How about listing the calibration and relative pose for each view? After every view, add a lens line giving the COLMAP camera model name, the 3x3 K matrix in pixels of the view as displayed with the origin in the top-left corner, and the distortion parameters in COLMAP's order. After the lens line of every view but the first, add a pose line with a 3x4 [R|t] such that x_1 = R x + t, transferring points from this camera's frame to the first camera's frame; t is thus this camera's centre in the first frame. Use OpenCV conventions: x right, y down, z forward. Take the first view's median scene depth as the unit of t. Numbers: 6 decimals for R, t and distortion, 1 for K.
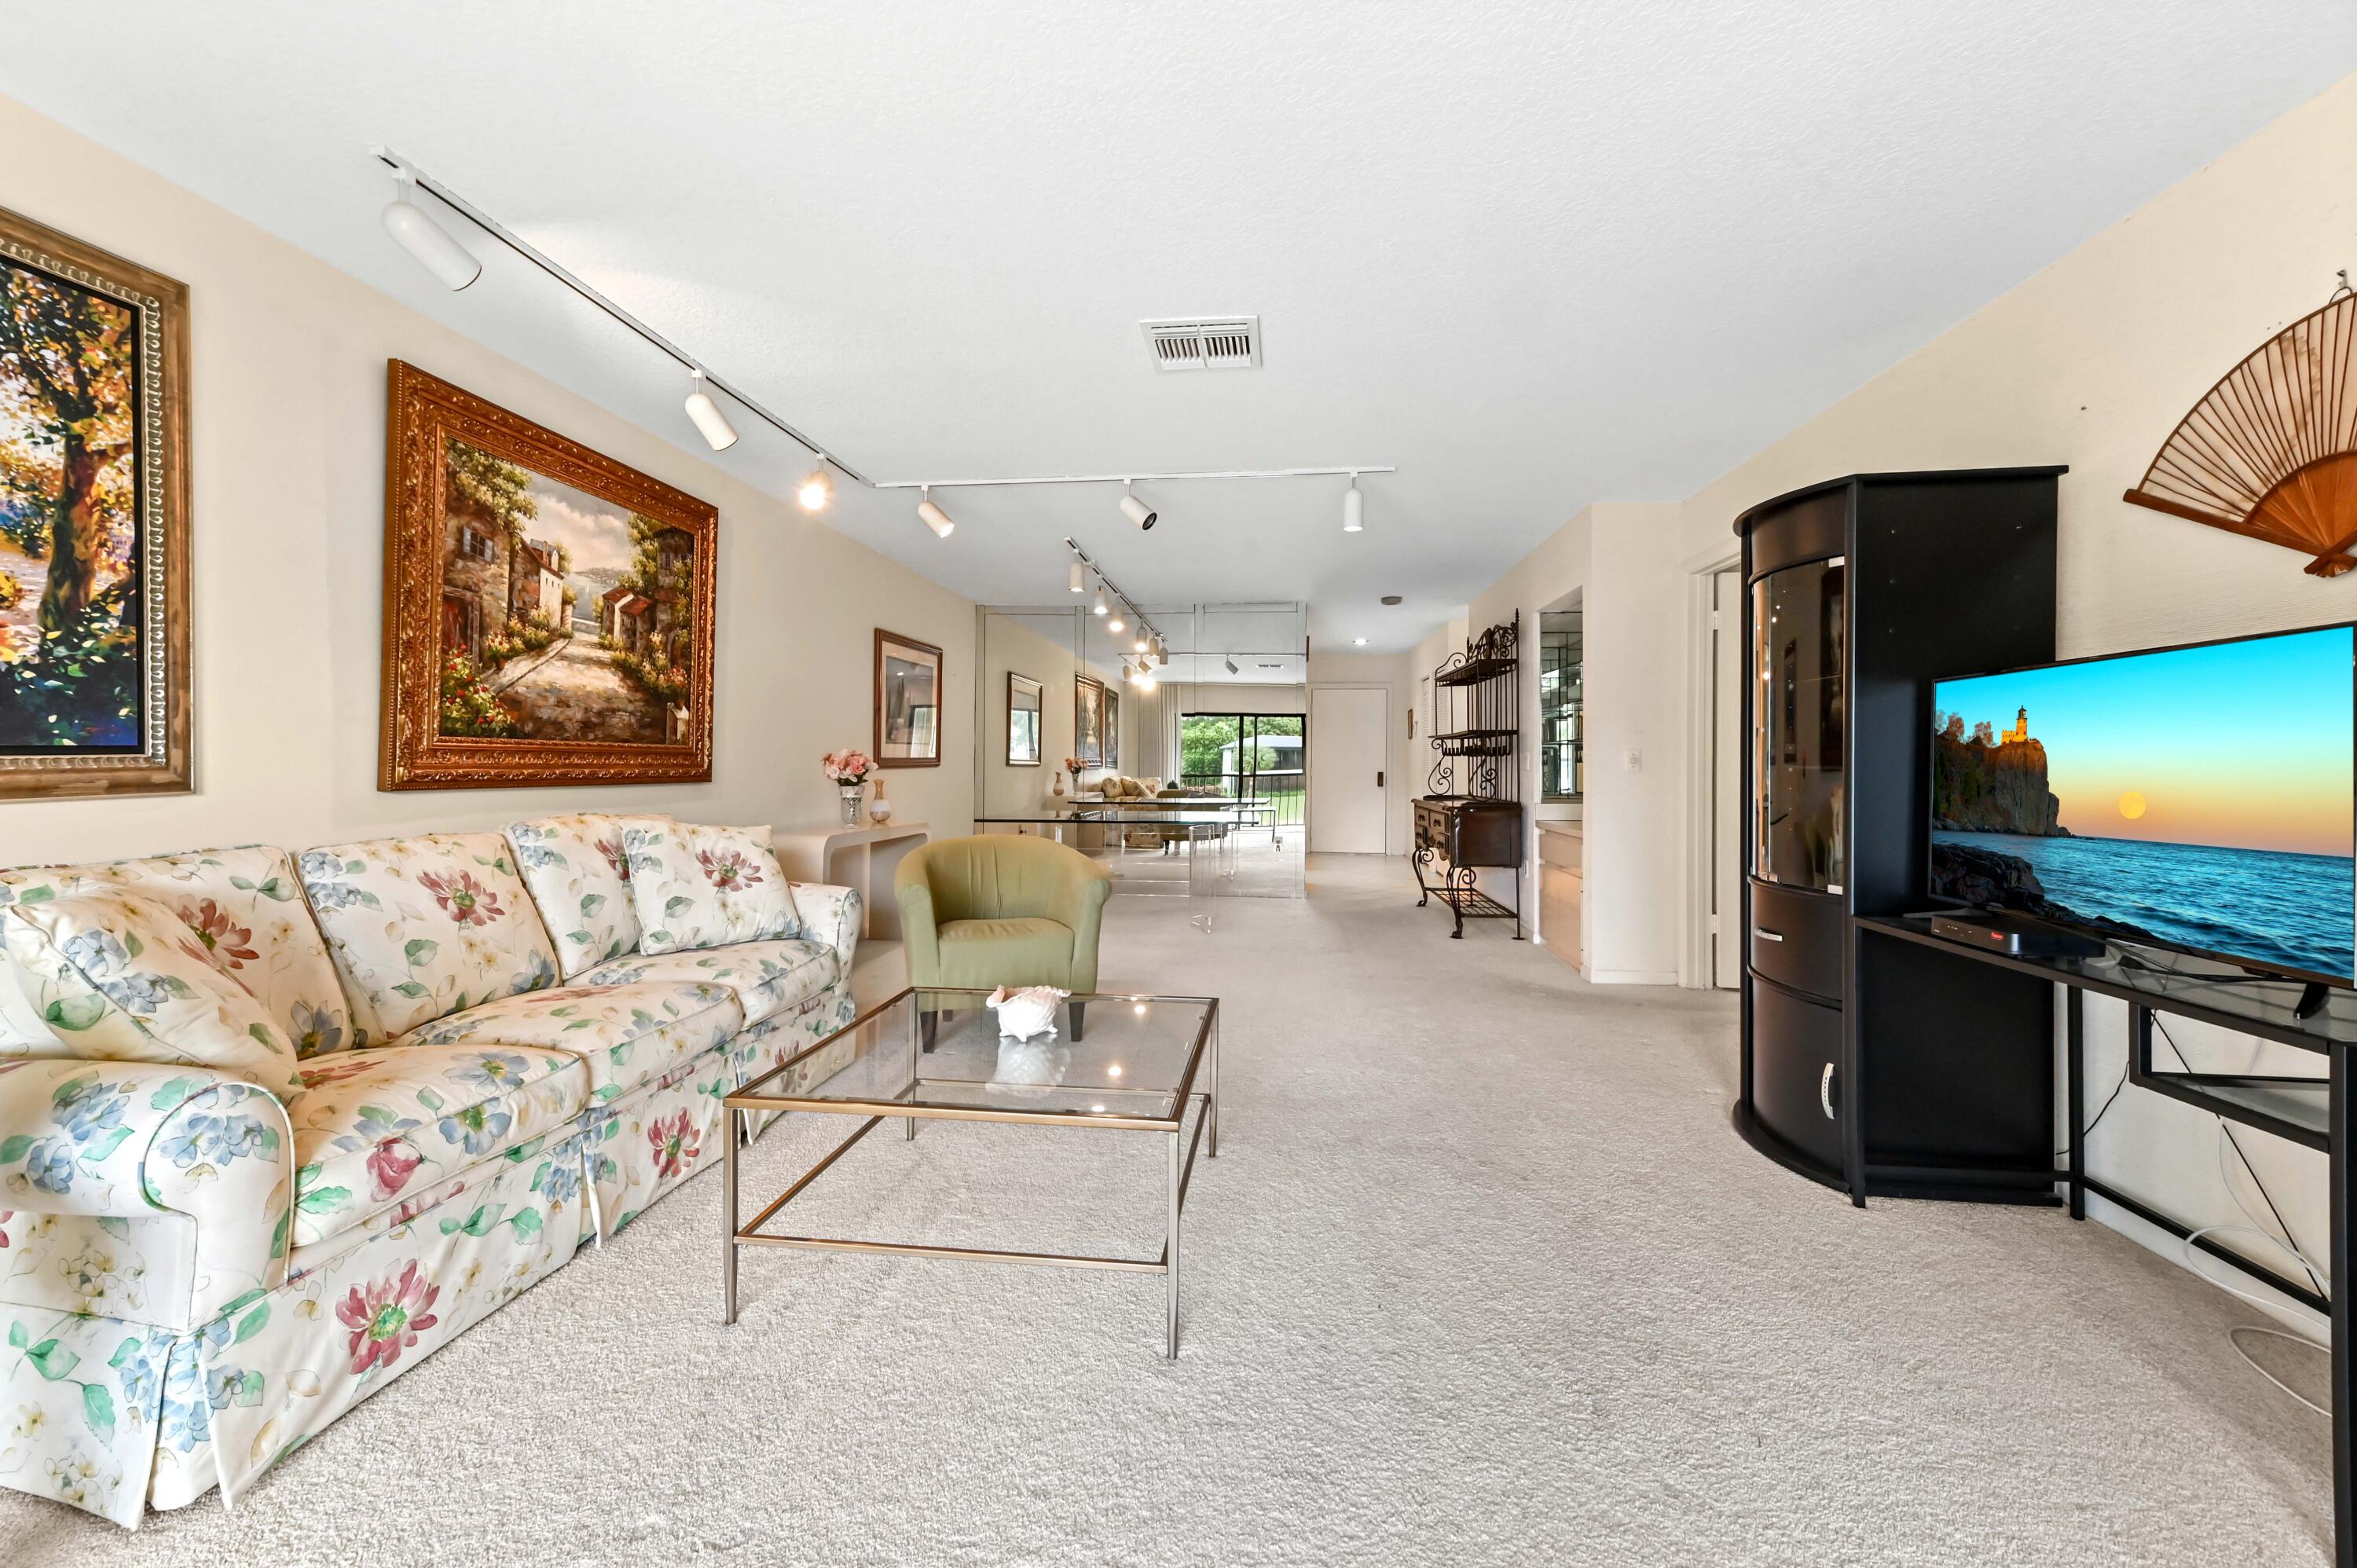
lens RADIAL K [[926.0, 0, 1200.4], [0, 926.0, 771.2], [0, 0, 1]] dist [-0.003539, -0.000155]
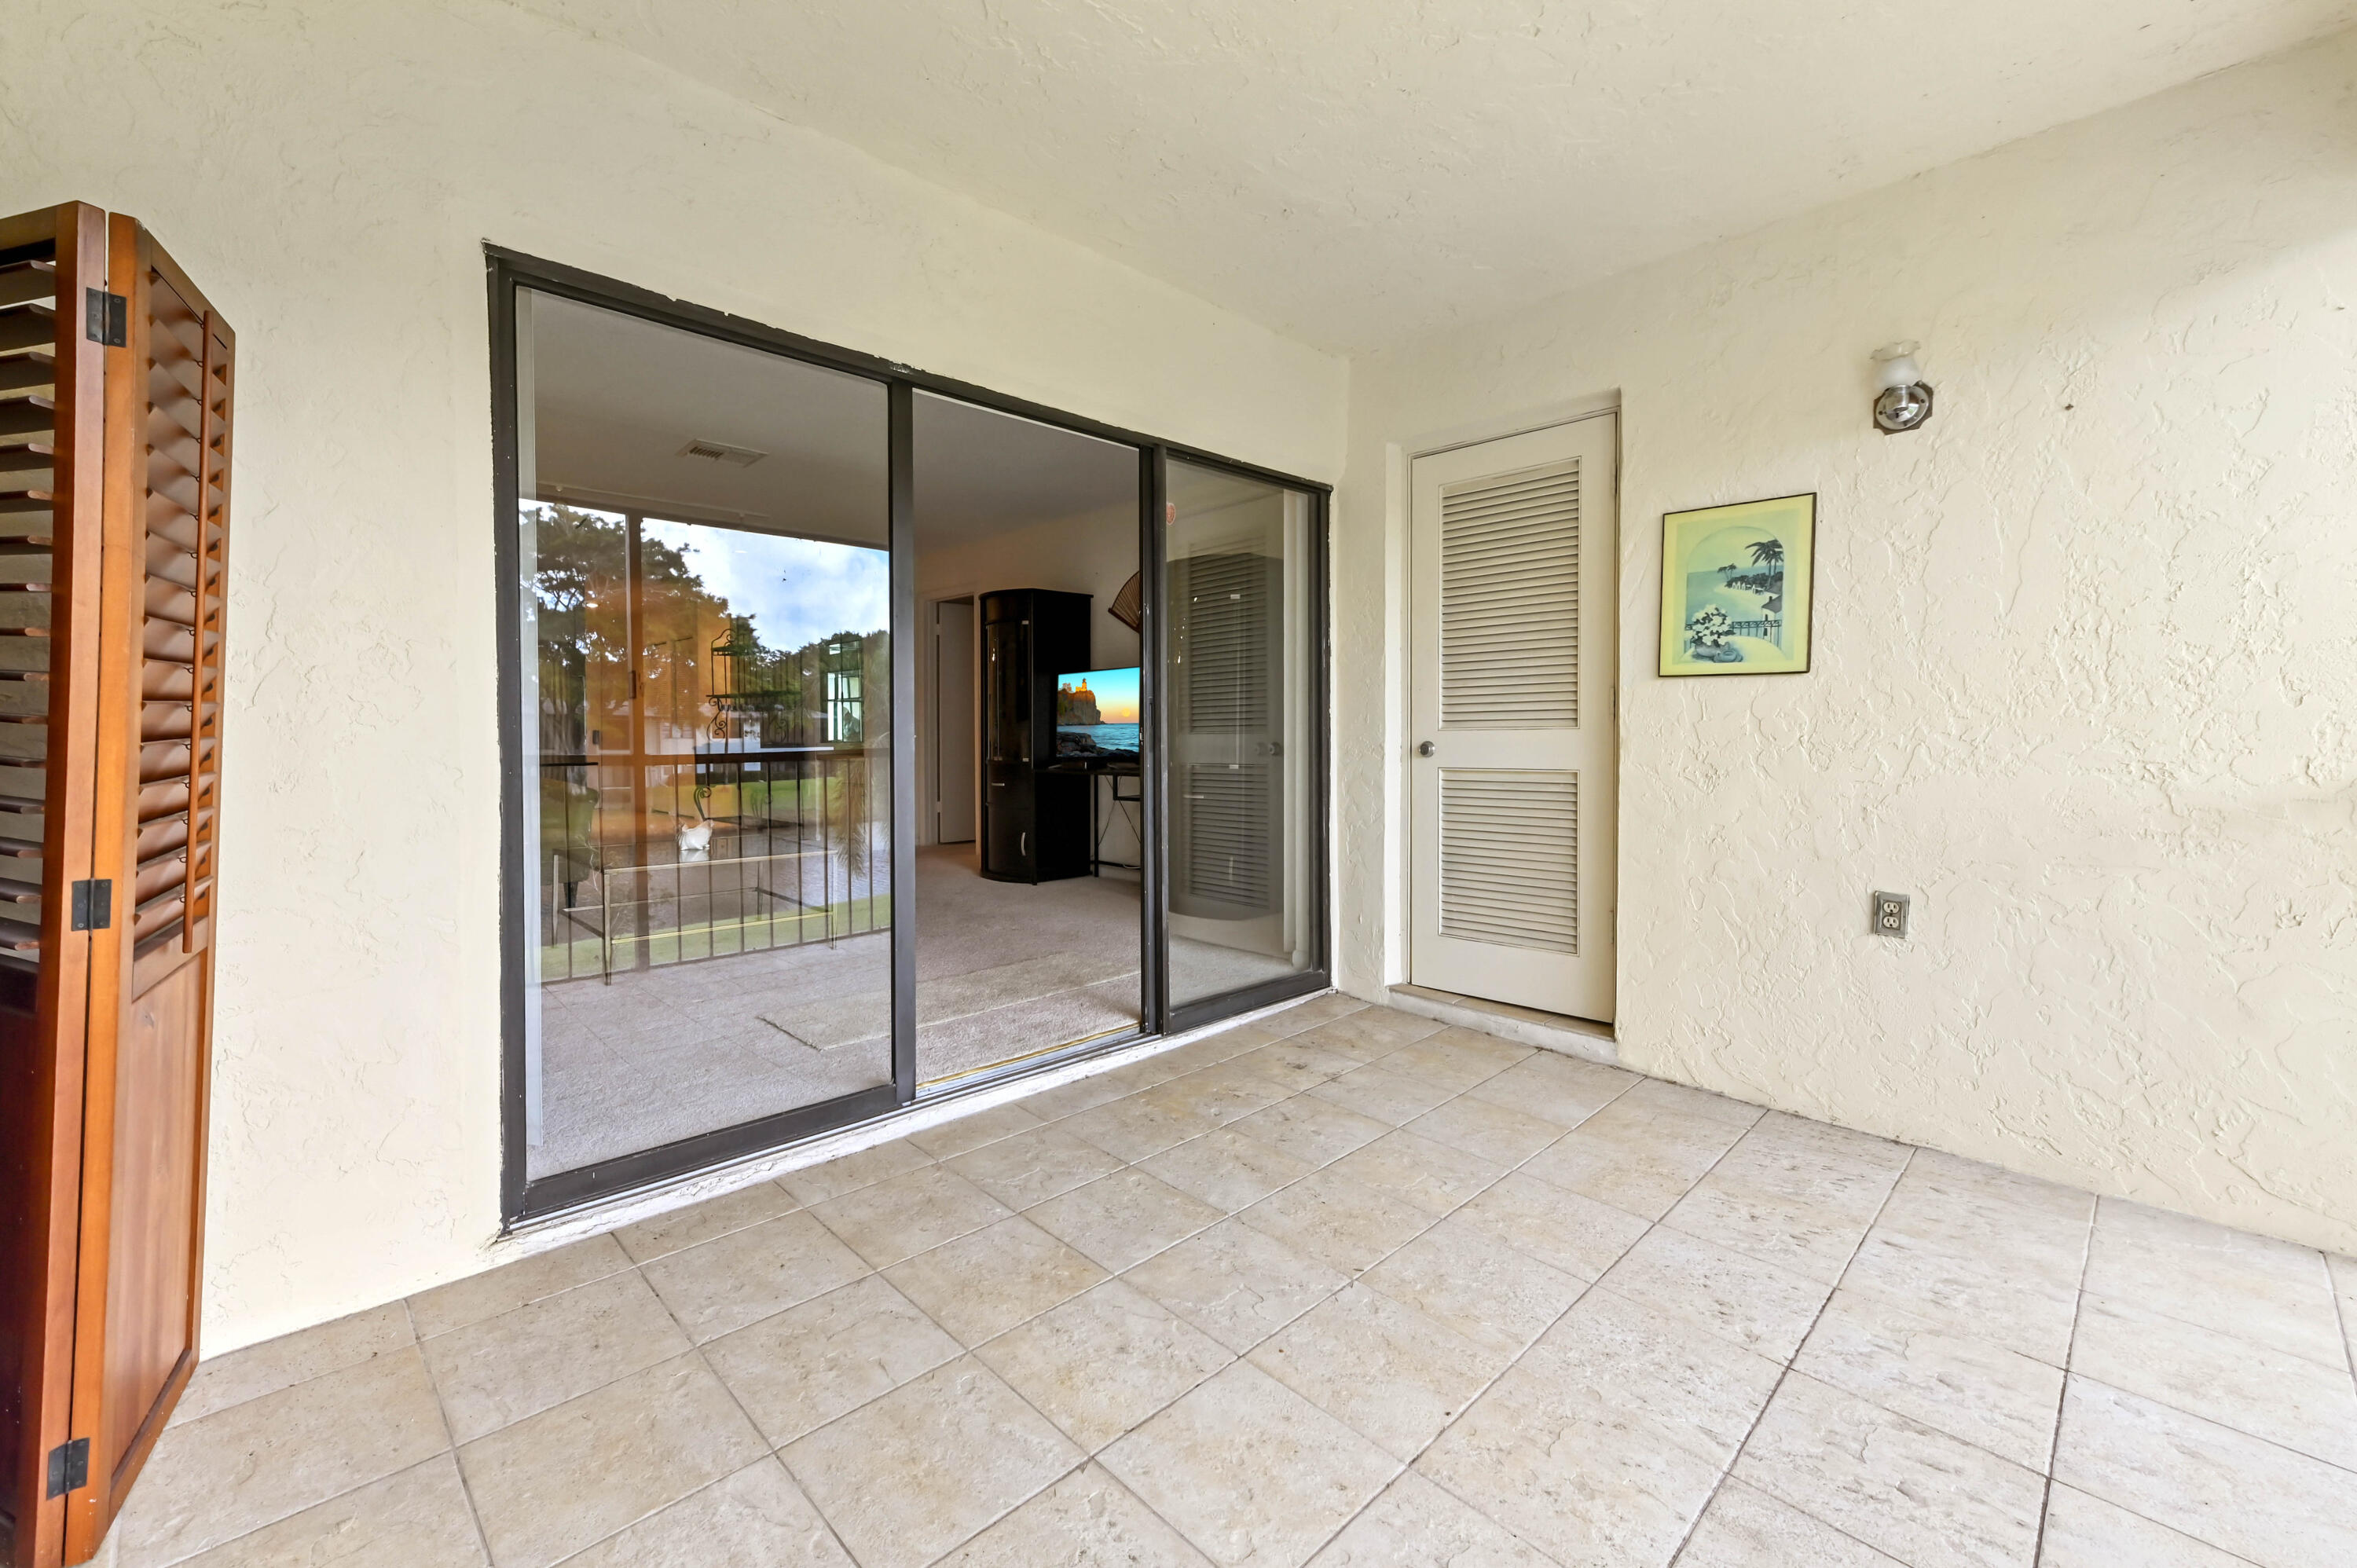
lens RADIAL K [[947.0, 0, 1172.6], [0, 947.0, 736.6], [0, 0, 1]] dist [0.015080, 0.000139]
pose [[0.652912, -0.010277, 0.757364, -0.716300], [0.013446, 0.999908, 0.001977, 0.054427], [-0.757314, 0.008893, 0.652990, -0.692145]]
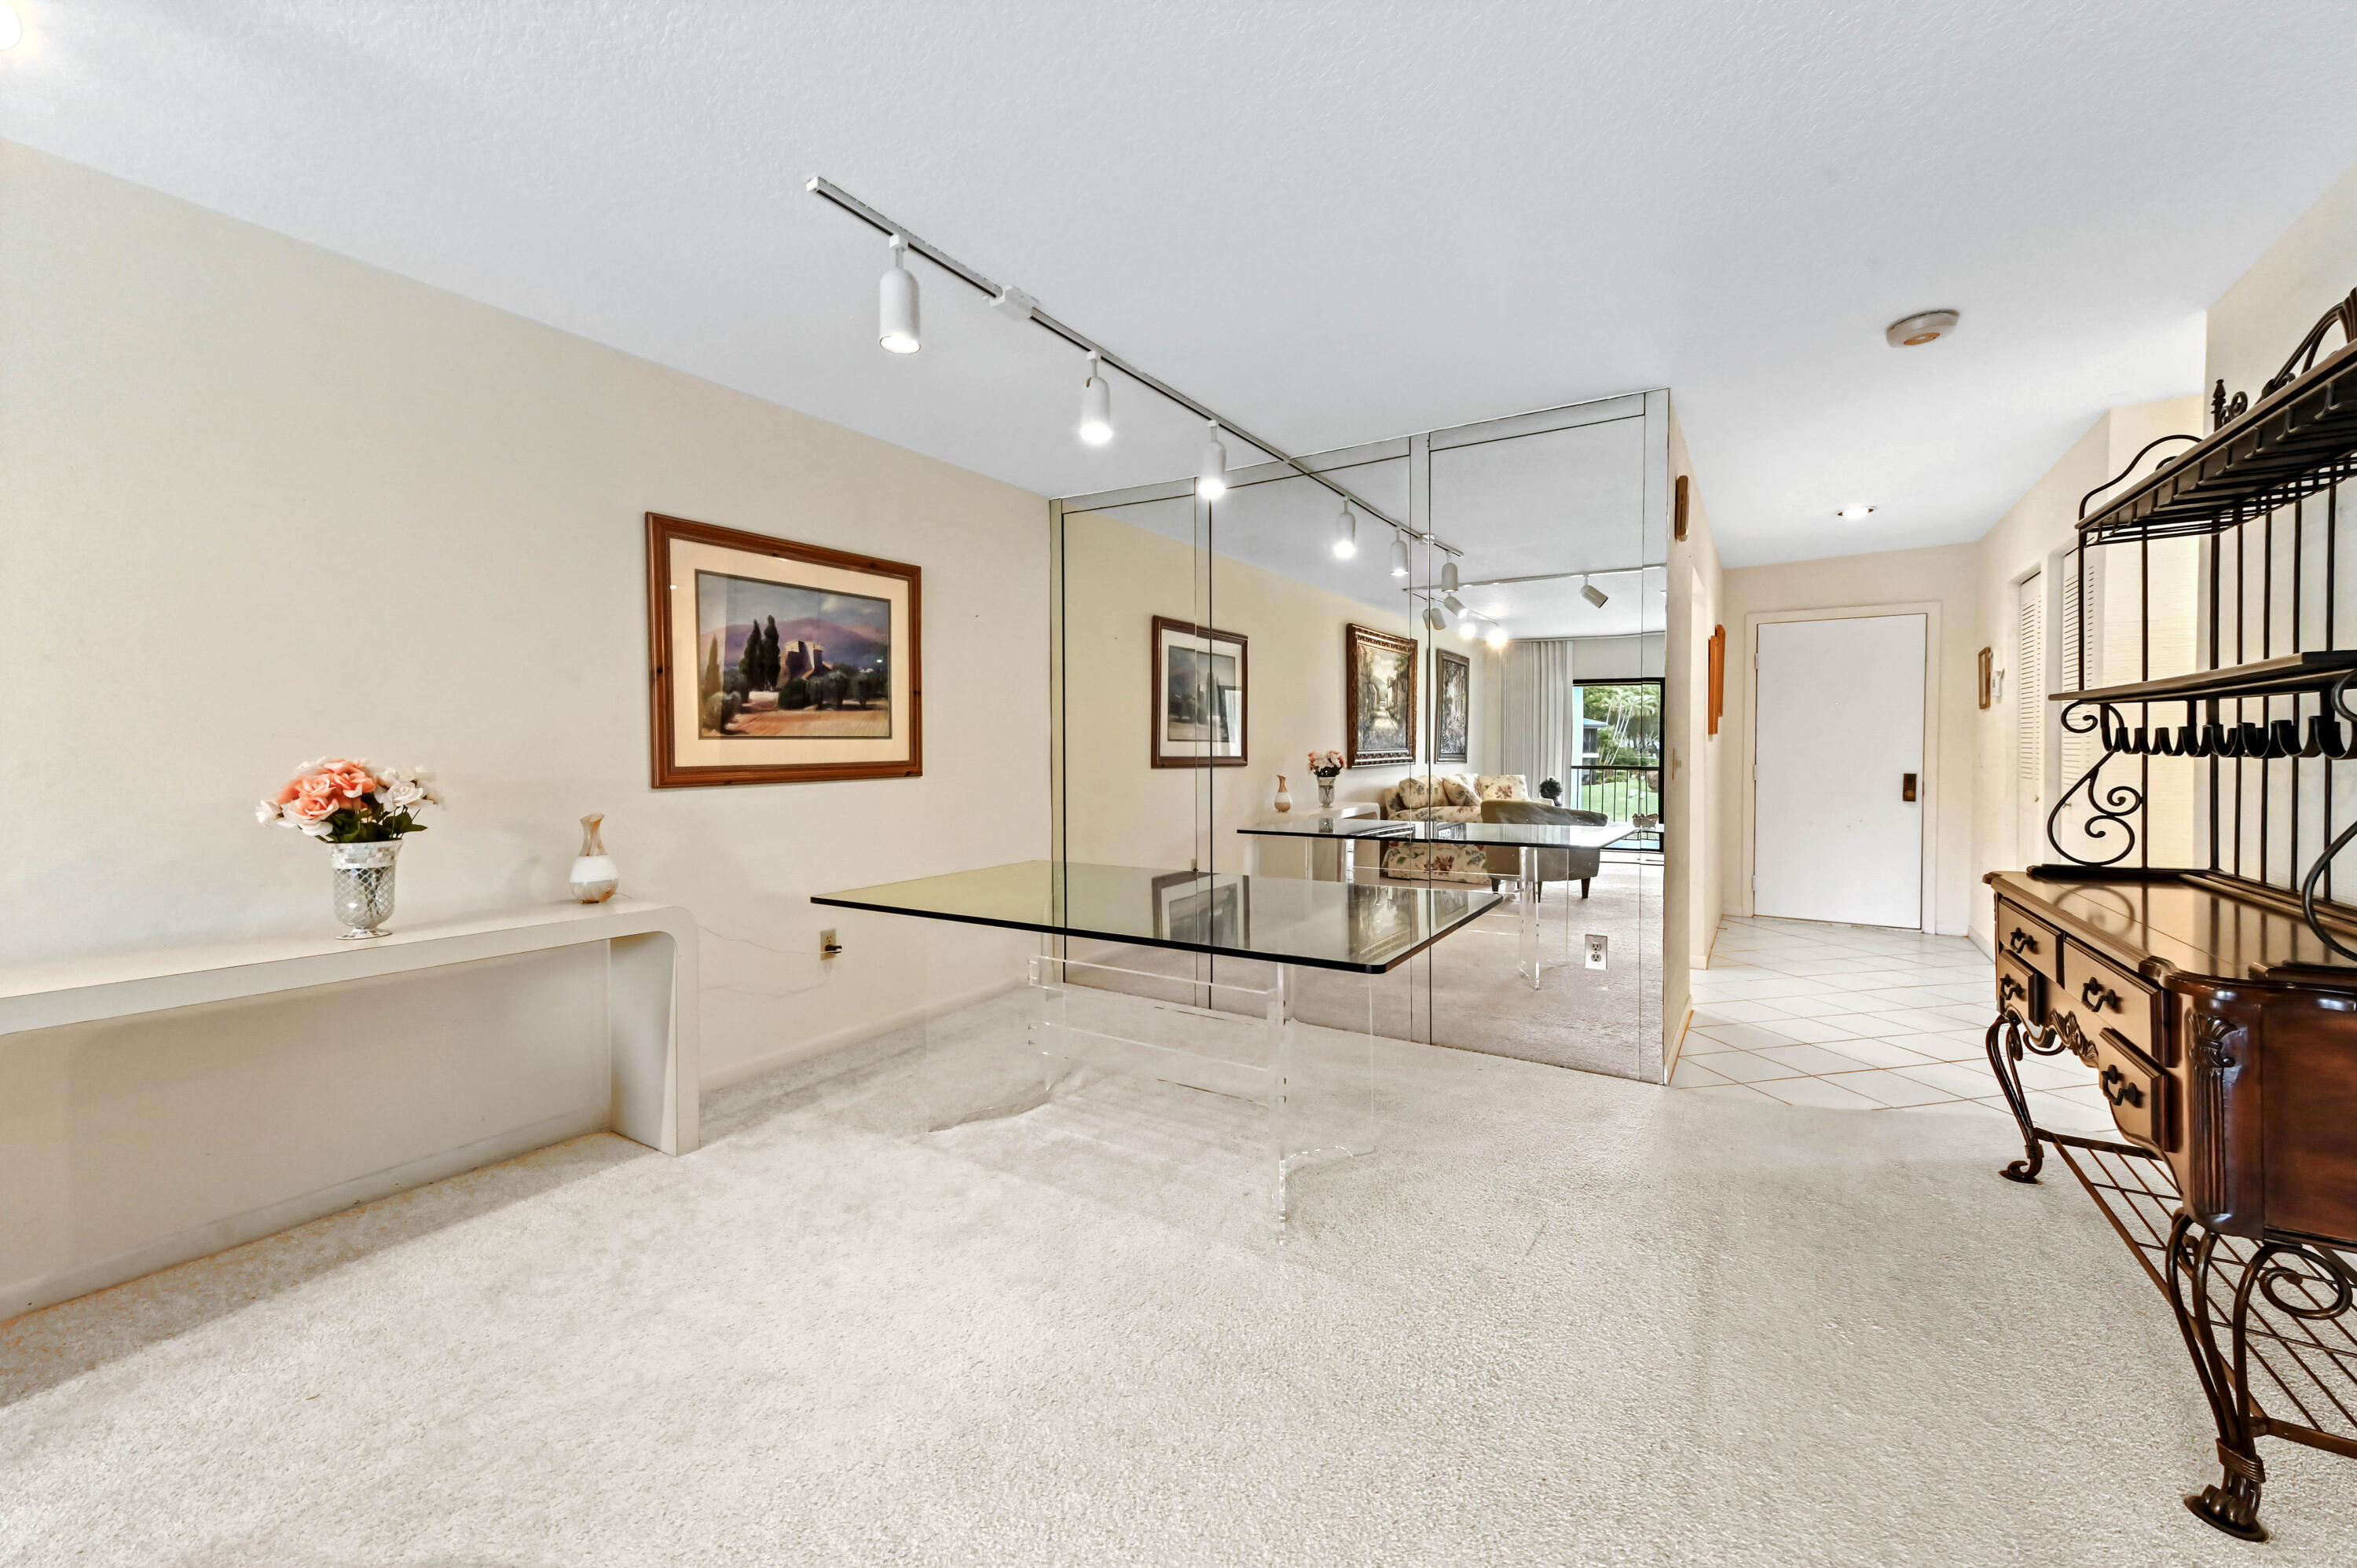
lens RADIAL K [[957.3, 0, 1178.8], [0, 957.3, 765.4], [0, 0, 1]] dist [0.015829, 0.000040]
pose [[0.890464, 0.003120, -0.455043, 0.285444], [0.001658, 0.999948, 0.010101, -0.036784], [0.455050, -0.009749, 0.890412, 1.238964]]
